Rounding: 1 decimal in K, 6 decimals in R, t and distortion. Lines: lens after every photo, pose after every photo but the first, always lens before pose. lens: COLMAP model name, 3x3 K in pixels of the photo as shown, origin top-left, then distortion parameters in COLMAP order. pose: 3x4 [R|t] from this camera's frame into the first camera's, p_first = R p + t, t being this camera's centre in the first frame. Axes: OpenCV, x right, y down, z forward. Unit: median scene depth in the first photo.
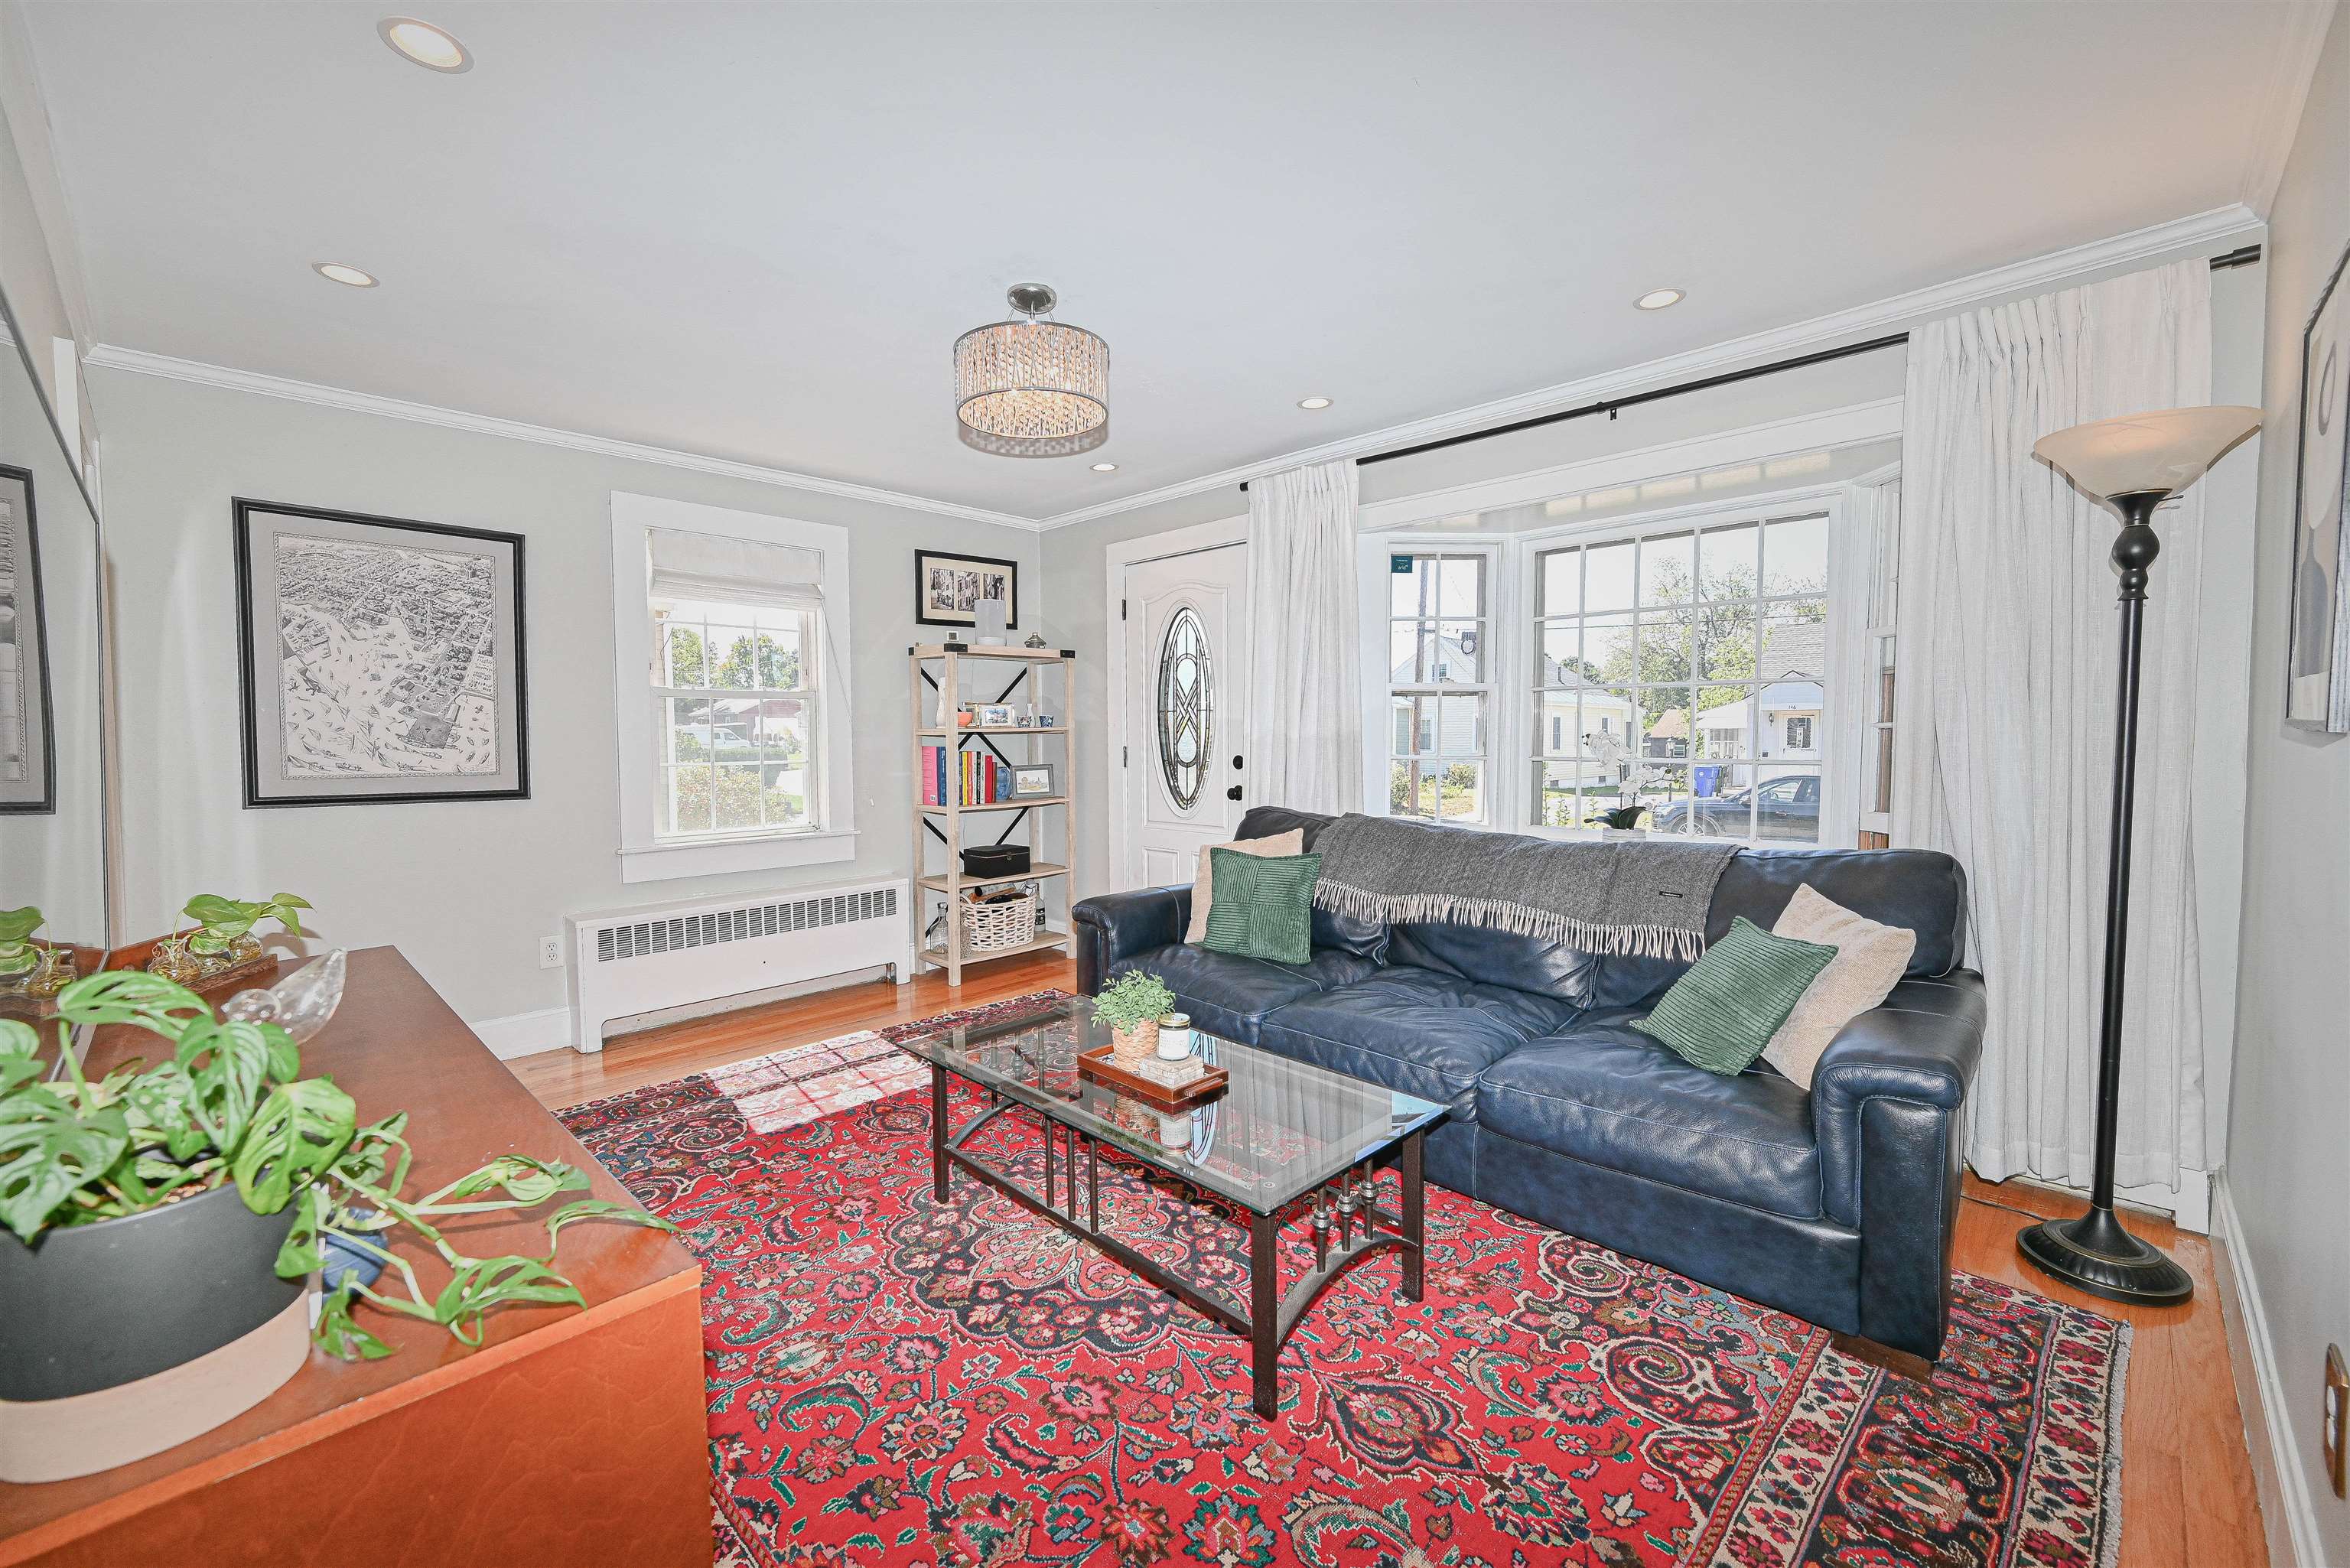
lens RADIAL K [[956.9, 0, 1172.5], [0, 956.9, 774.7], [0, 0, 1]] dist [-0.001003, 0.000091]
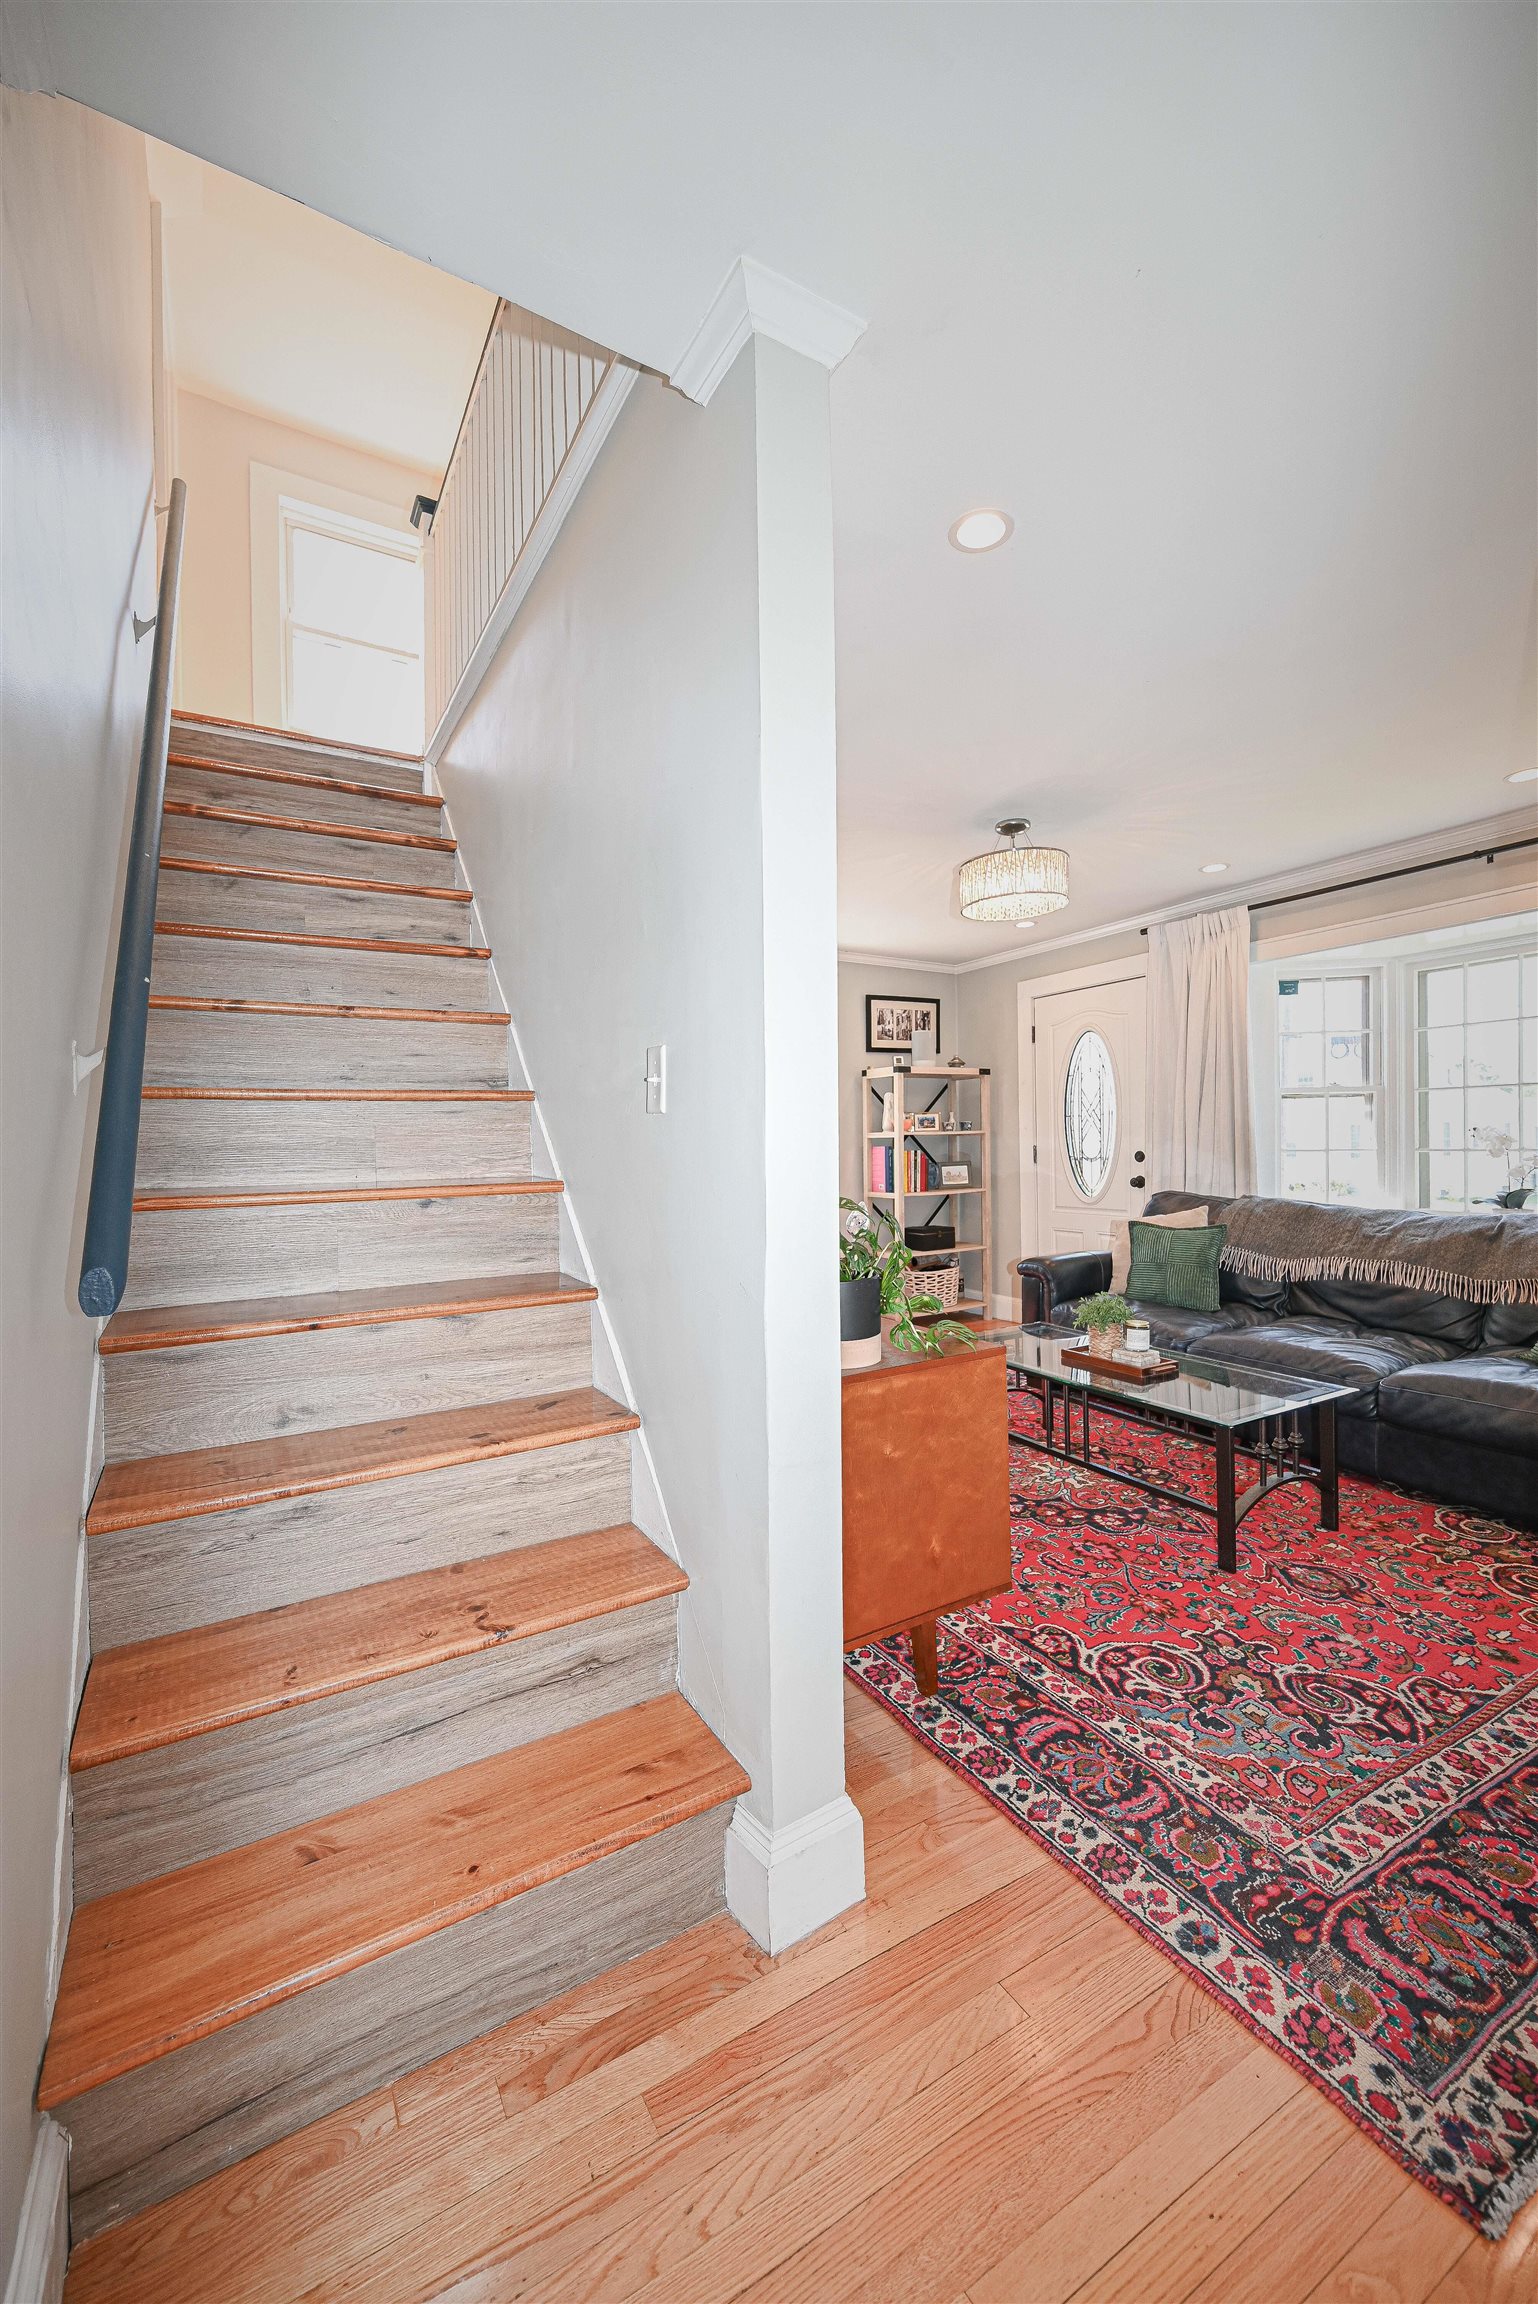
lens RADIAL K [[905.3, 0, 769.0], [0, 905.3, 1152.0], [0, 0, 1]] dist [-0.000382, -0.000192]
pose [[0.965803, -0.007845, -0.259157, -0.112621], [-0.001628, 0.999339, -0.036318, 0.030805], [0.259271, 0.035498, 0.965152, -0.293806]]
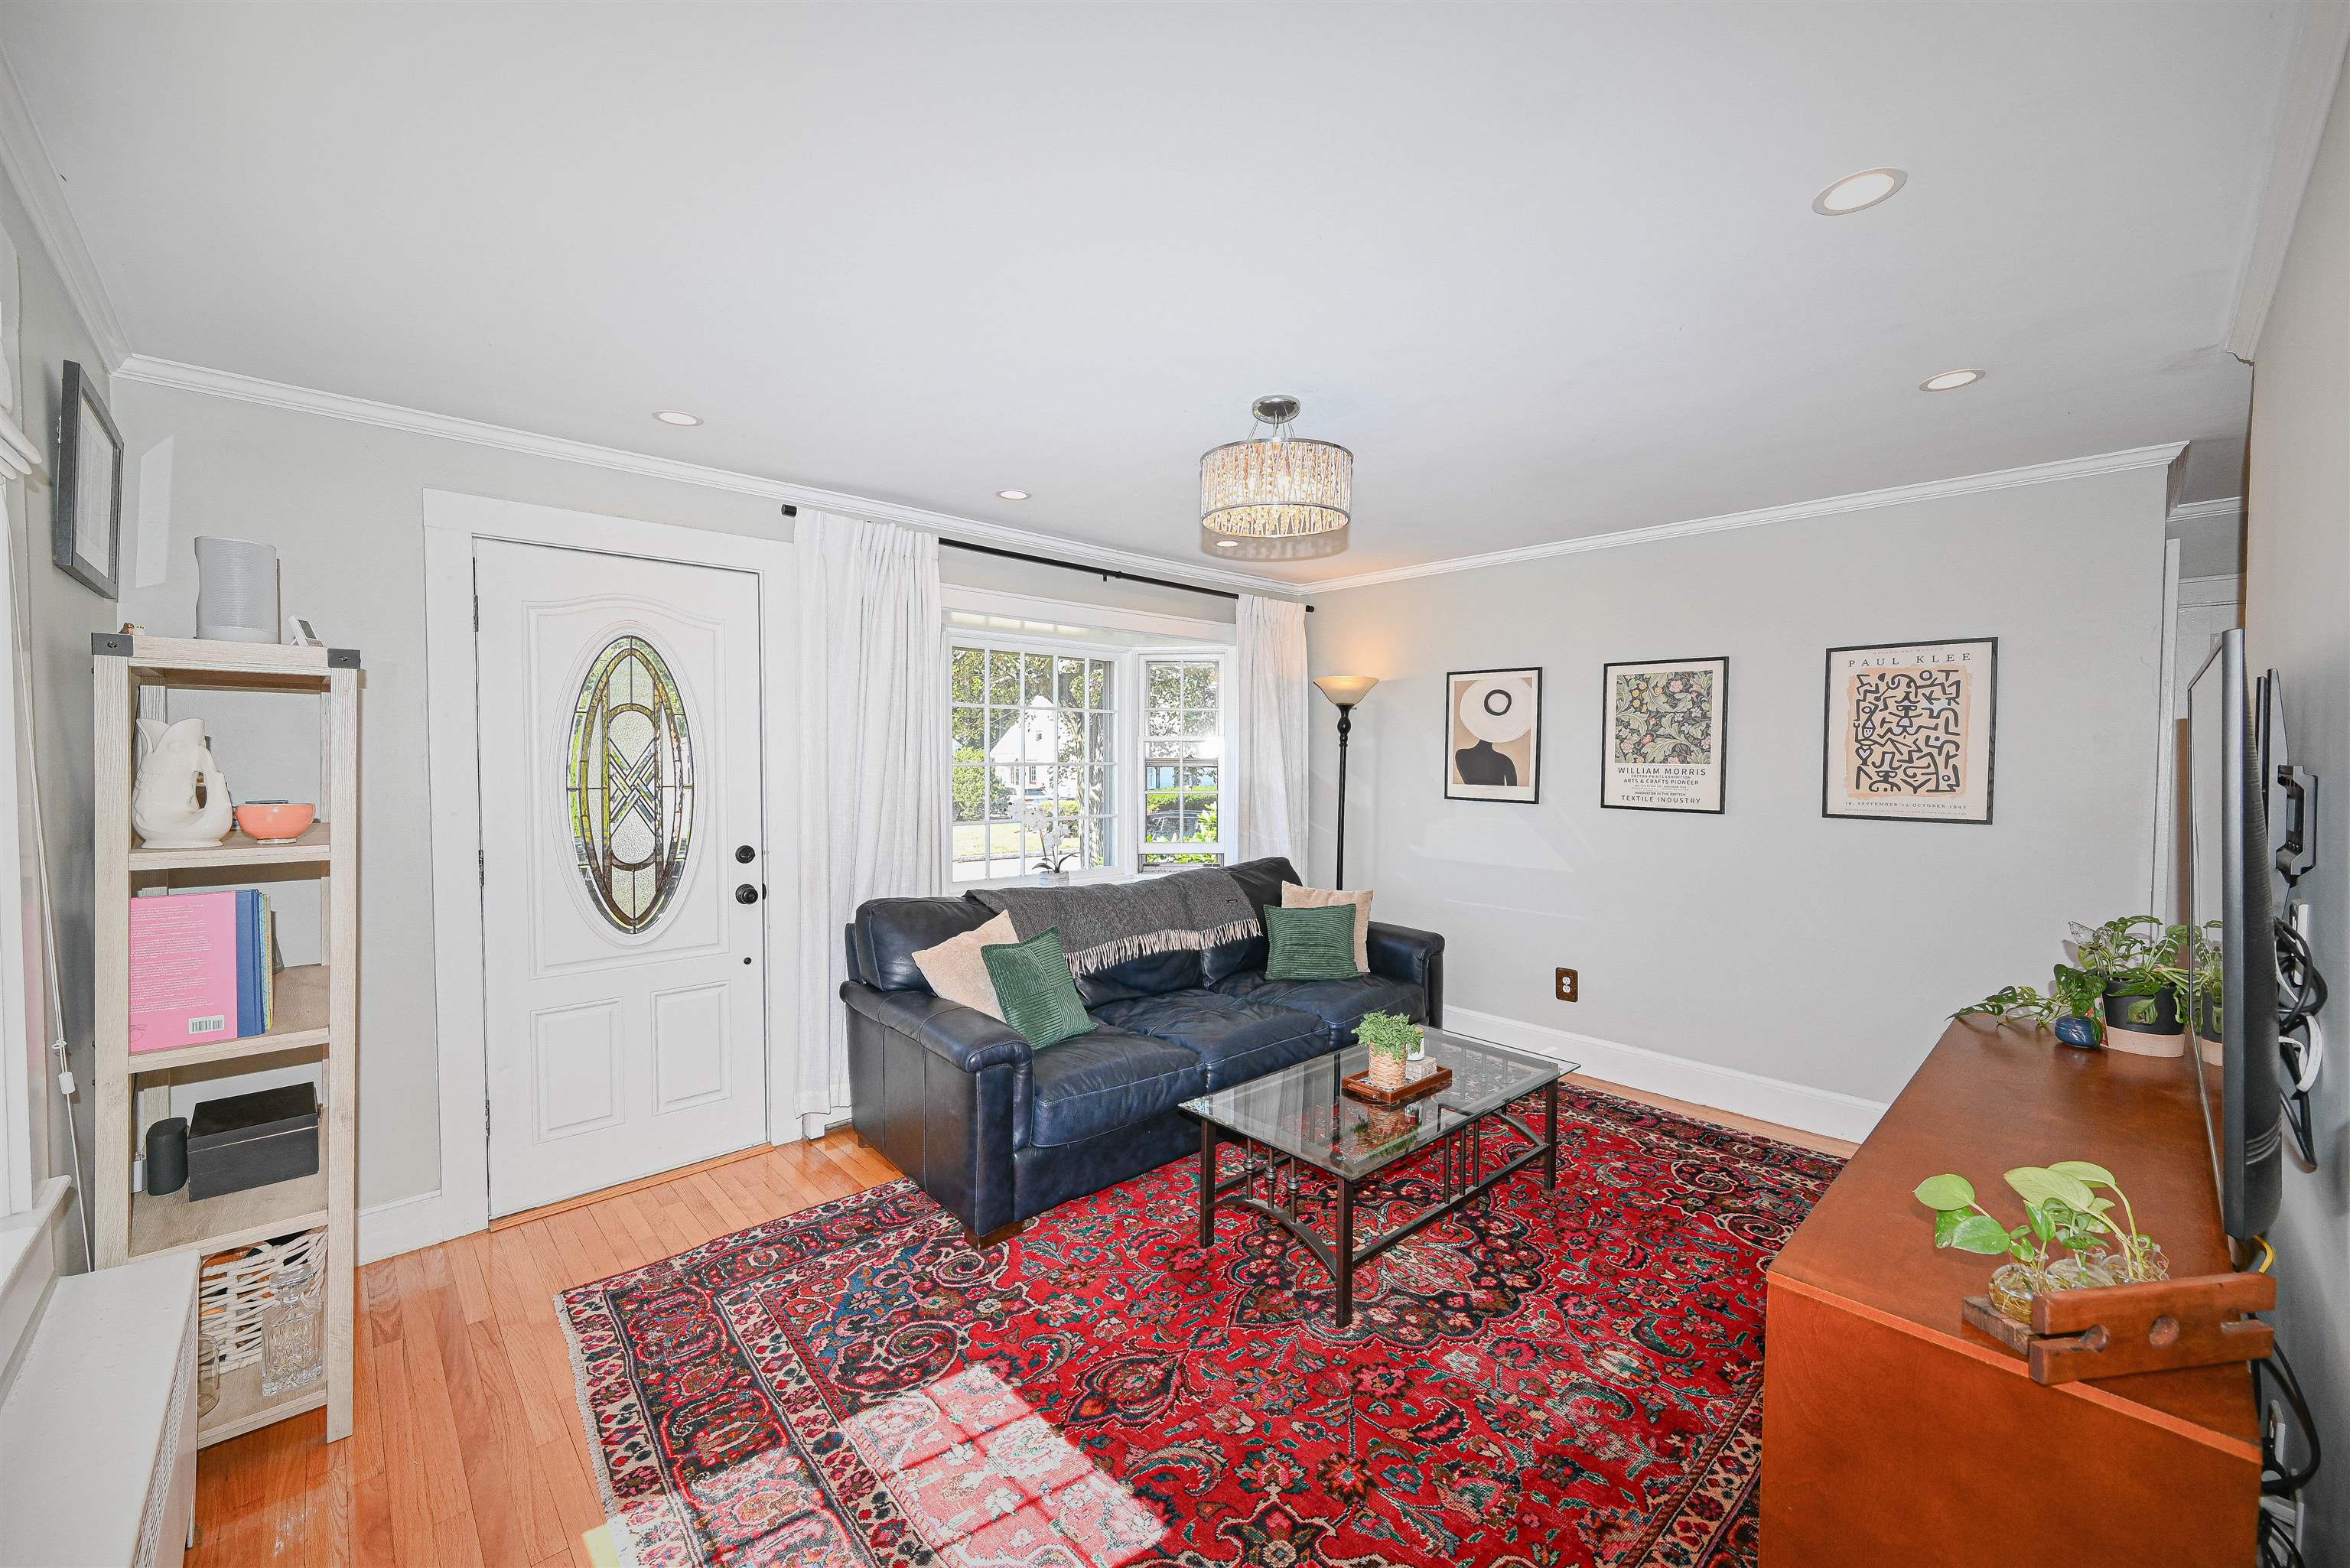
lens RADIAL K [[923.3, 0, 1167.4], [0, 923.3, 778.0], [0, 0, 1]] dist [-0.000382, -0.000192]
pose [[0.041823, -0.016991, 0.998981, -0.850731], [0.042043, 0.999000, 0.015231, -0.092083], [-0.998240, 0.041363, 0.042495, 0.811371]]
